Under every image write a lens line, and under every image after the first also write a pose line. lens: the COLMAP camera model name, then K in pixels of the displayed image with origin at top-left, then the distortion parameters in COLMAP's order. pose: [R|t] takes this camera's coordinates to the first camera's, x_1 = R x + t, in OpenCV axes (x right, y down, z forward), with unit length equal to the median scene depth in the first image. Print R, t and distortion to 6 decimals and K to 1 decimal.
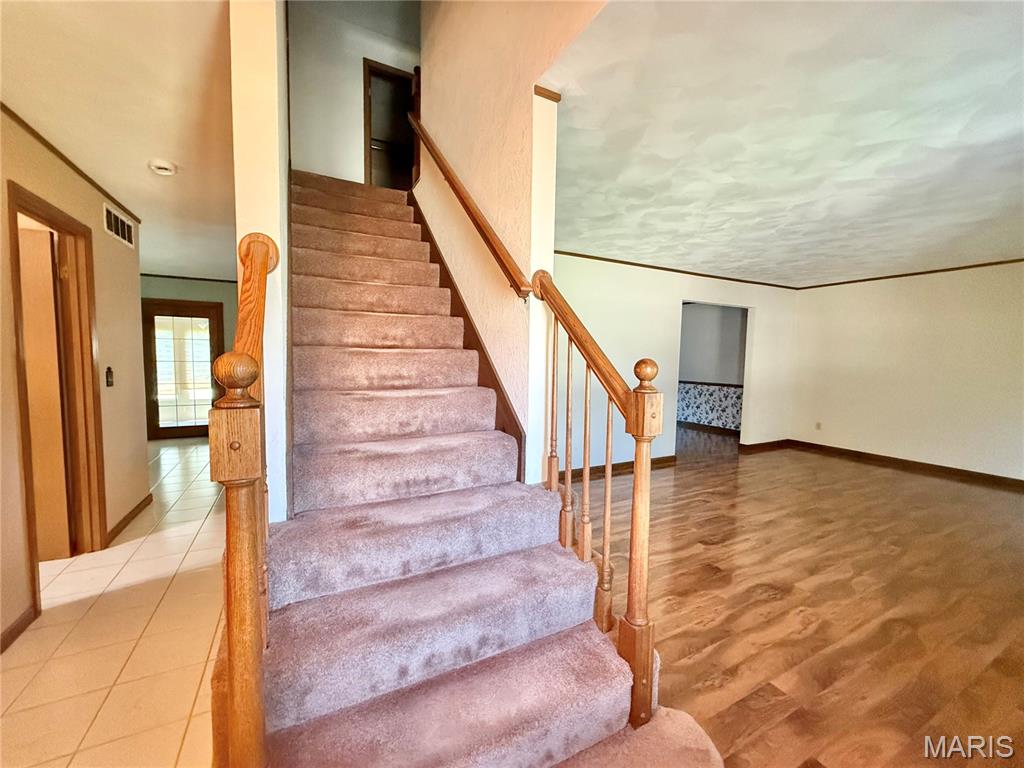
lens RADIAL K [[410.3, 0, 510.9], [0, 410.3, 384.0], [0, 0, 1]] dist [-0.000314, 0.000044]
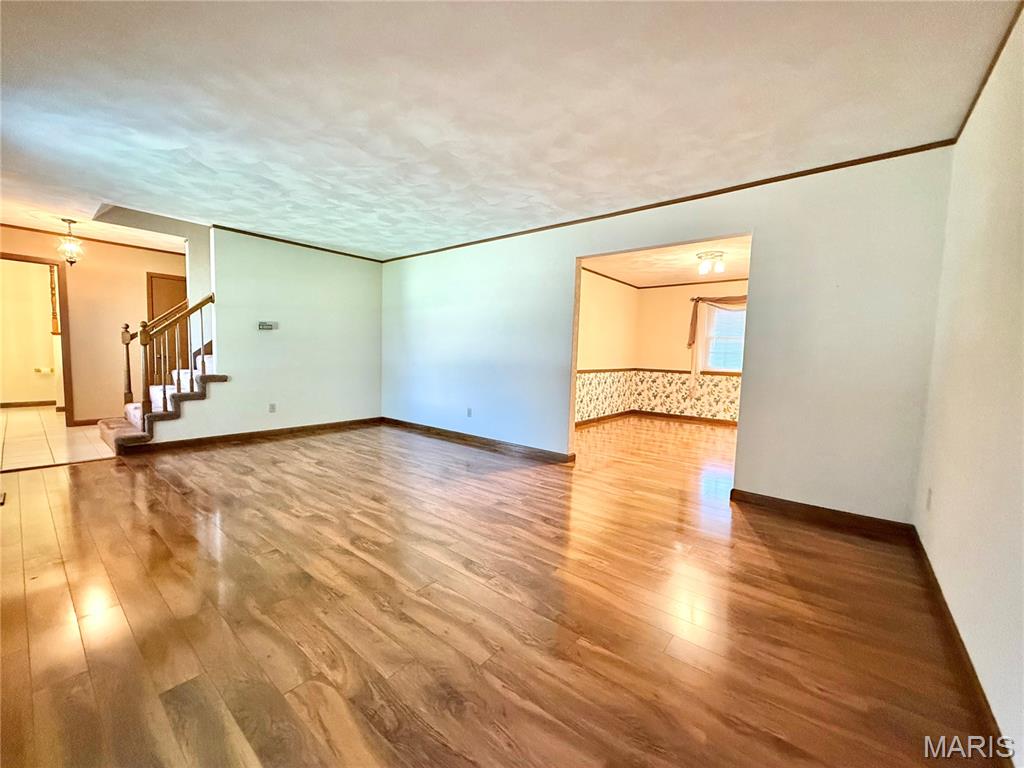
lens RADIAL K [[410.3, 0, 483.2], [0, 410.3, 385.4], [0, 0, 1]] dist [-0.000314, 0.000044]
pose [[0.364735, 0.069762, -0.928494, 1.893325], [-0.087603, 0.995337, 0.040372, 0.047189], [0.926981, 0.066613, 0.369146, 1.008030]]
